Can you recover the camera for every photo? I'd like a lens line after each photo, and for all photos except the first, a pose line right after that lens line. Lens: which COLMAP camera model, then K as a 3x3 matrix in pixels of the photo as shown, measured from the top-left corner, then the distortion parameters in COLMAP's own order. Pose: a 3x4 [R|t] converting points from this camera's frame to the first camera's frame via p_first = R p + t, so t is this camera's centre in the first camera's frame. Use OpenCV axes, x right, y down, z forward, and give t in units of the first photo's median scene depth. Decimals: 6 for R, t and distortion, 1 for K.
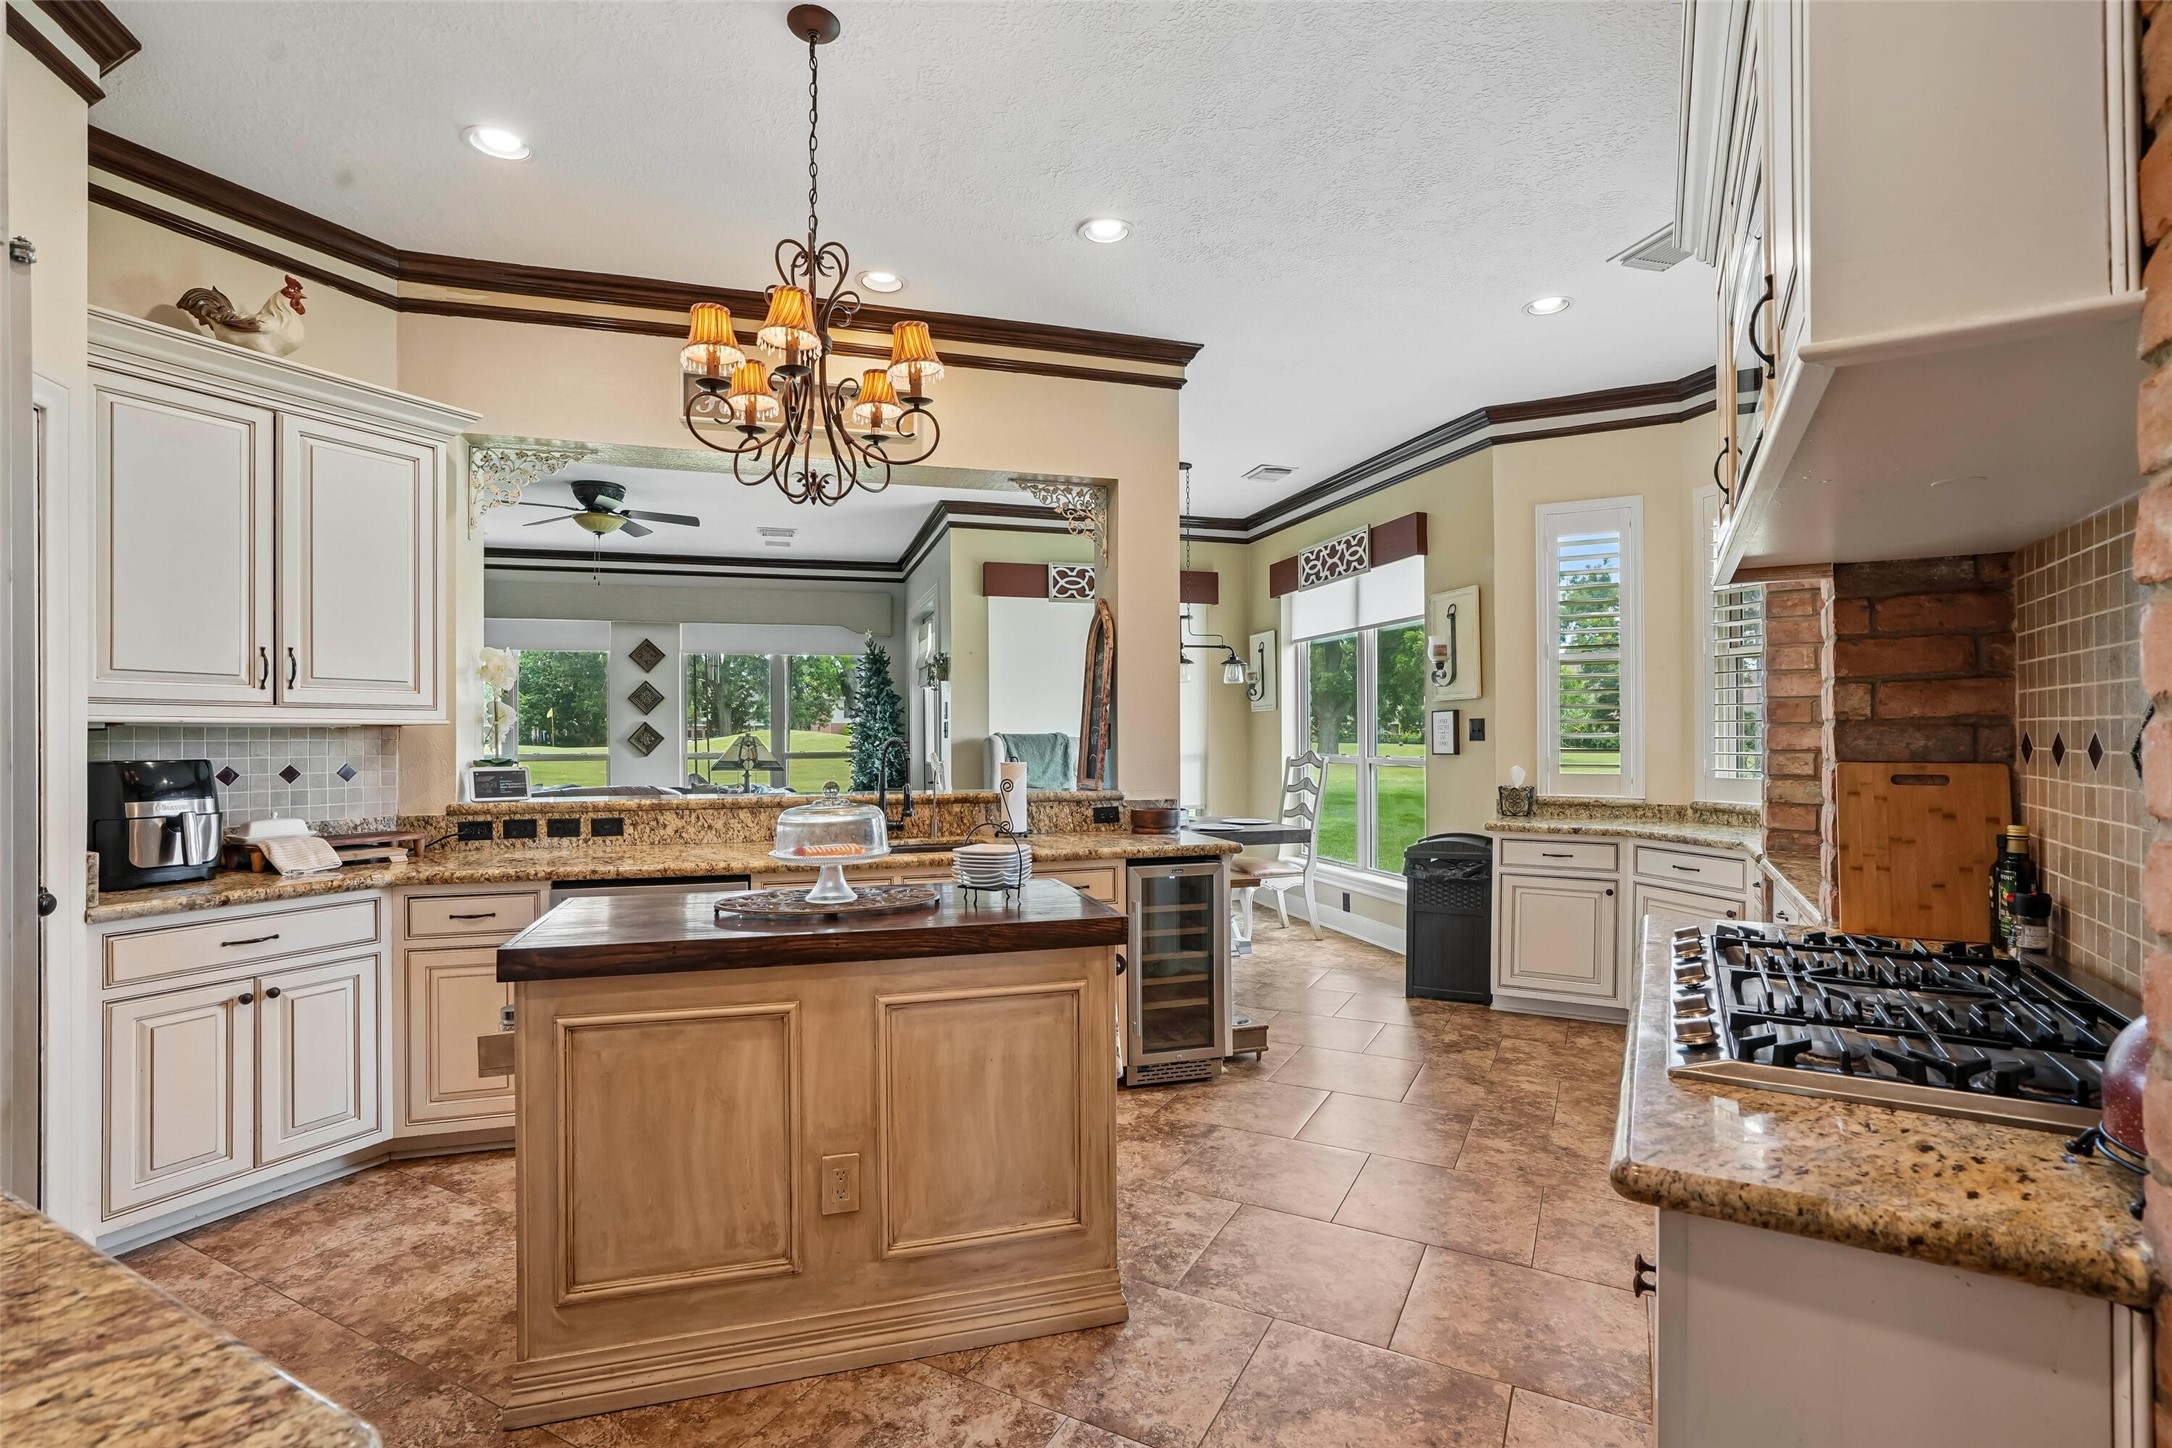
lens RADIAL K [[1008.5, 0, 1092.4], [0, 1008.5, 733.8], [0, 0, 1]] dist [-0.040392, 0.020805]
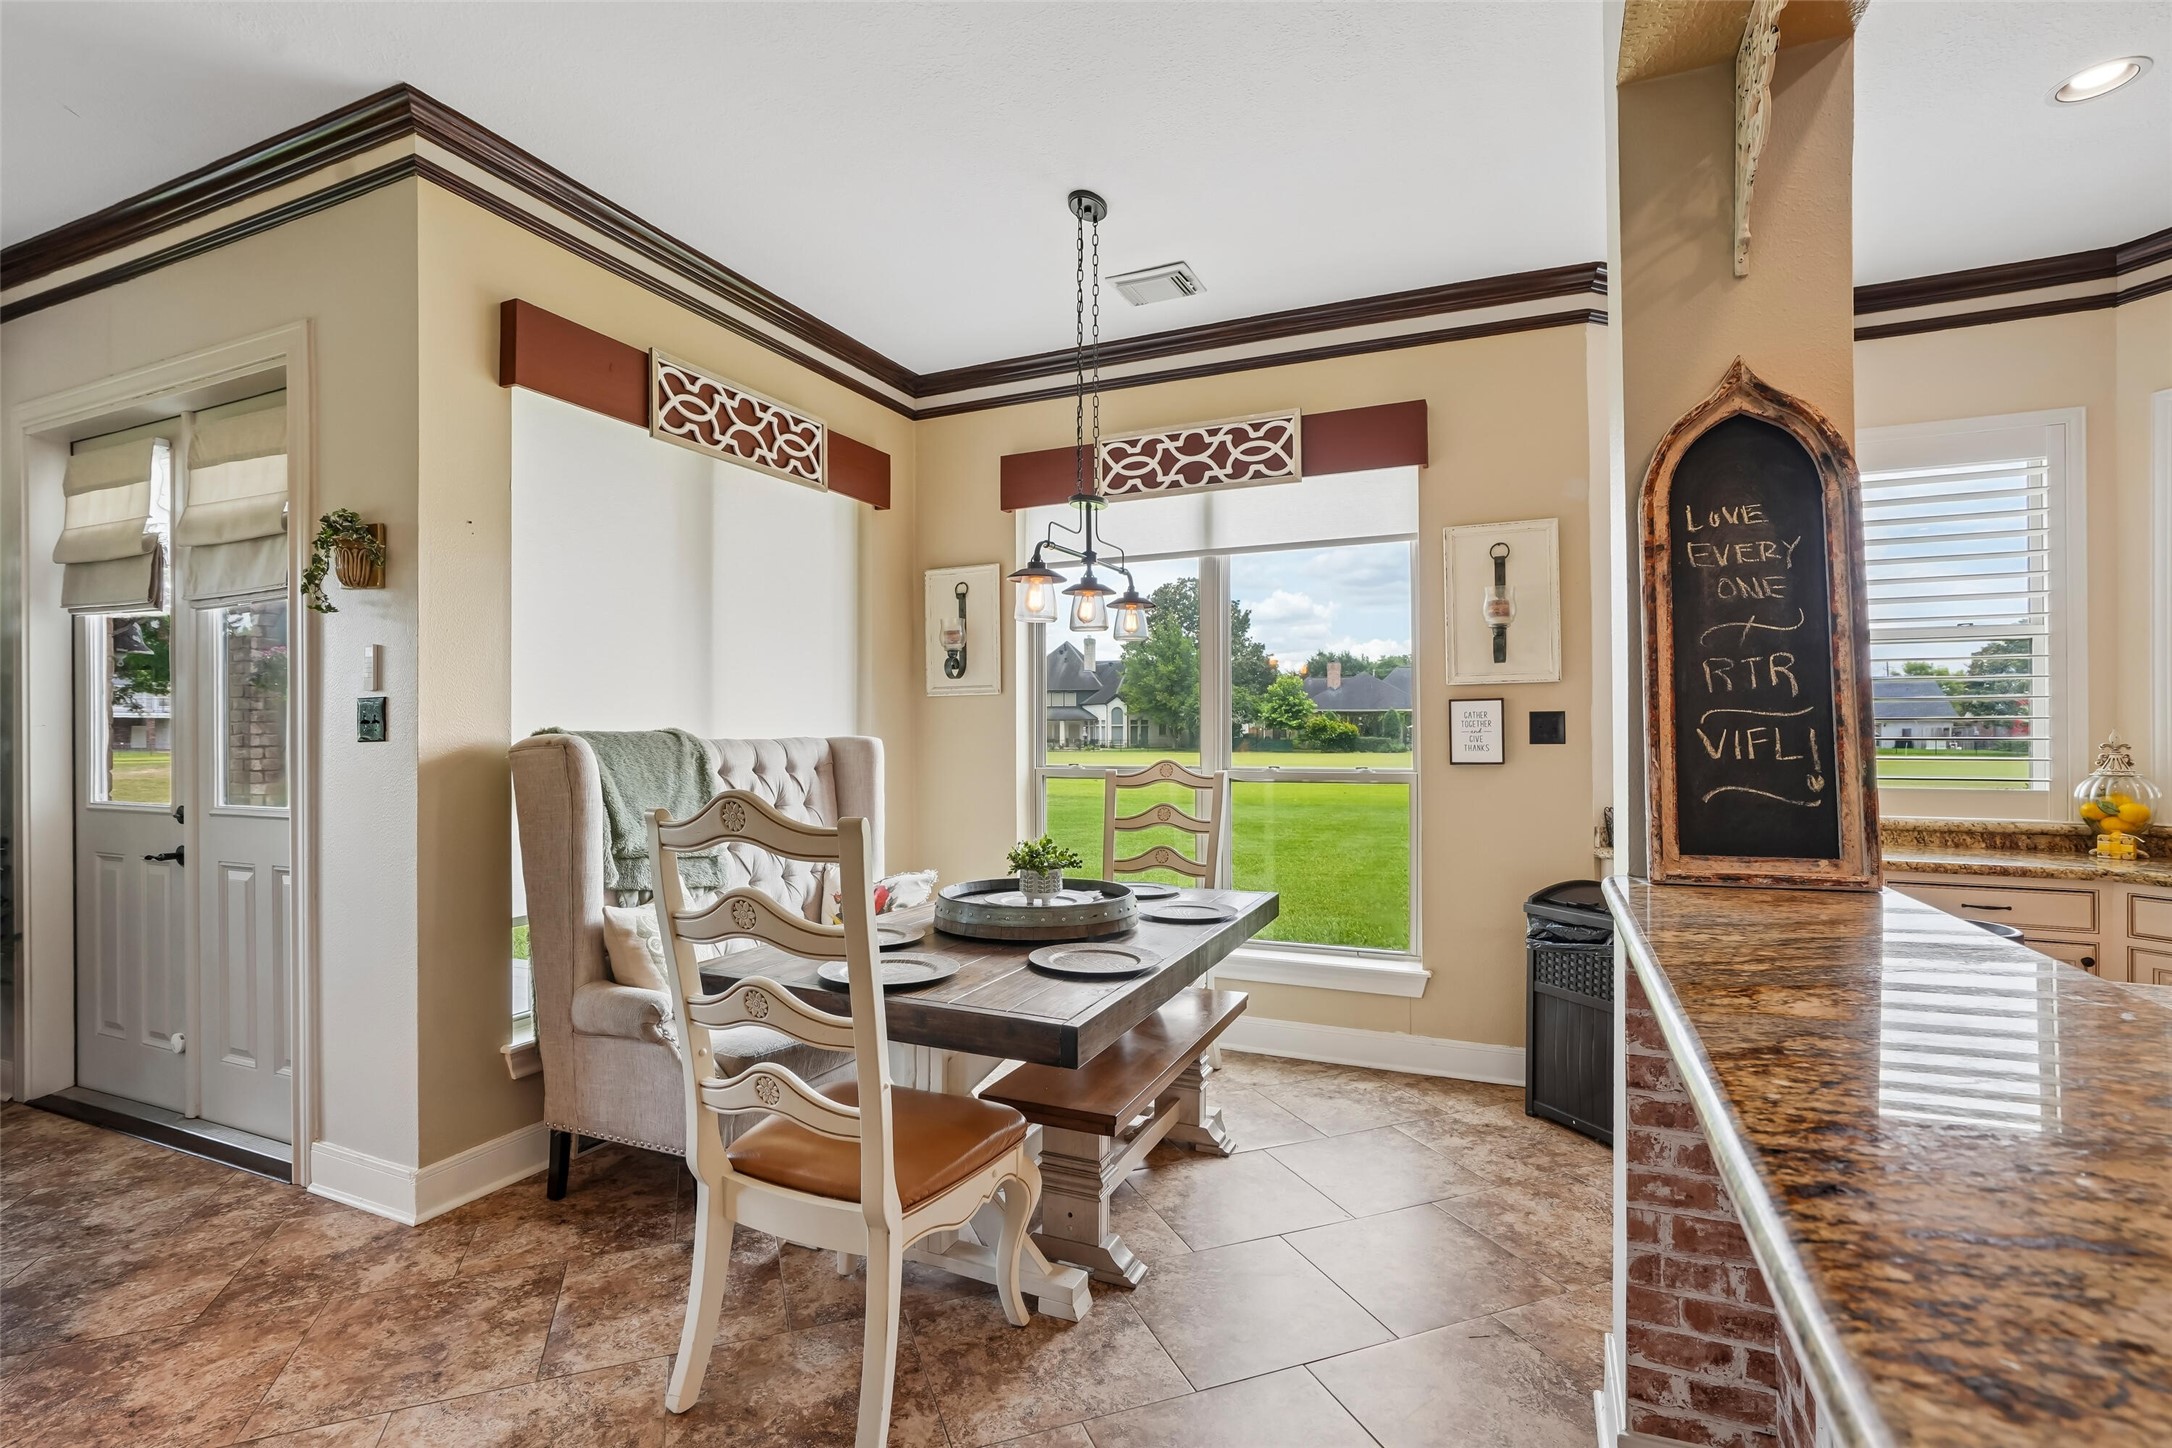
lens RADIAL K [[1008.5, 0, 1092.4], [0, 1008.5, 733.8], [0, 0, 1]] dist [-0.040392, 0.020805]
pose [[0.659950, 0.002003, 0.751307, -0.276160], [-0.001787, 0.999998, -0.001096, 0.001276], [-0.751307, -0.000620, 0.659952, 0.628356]]
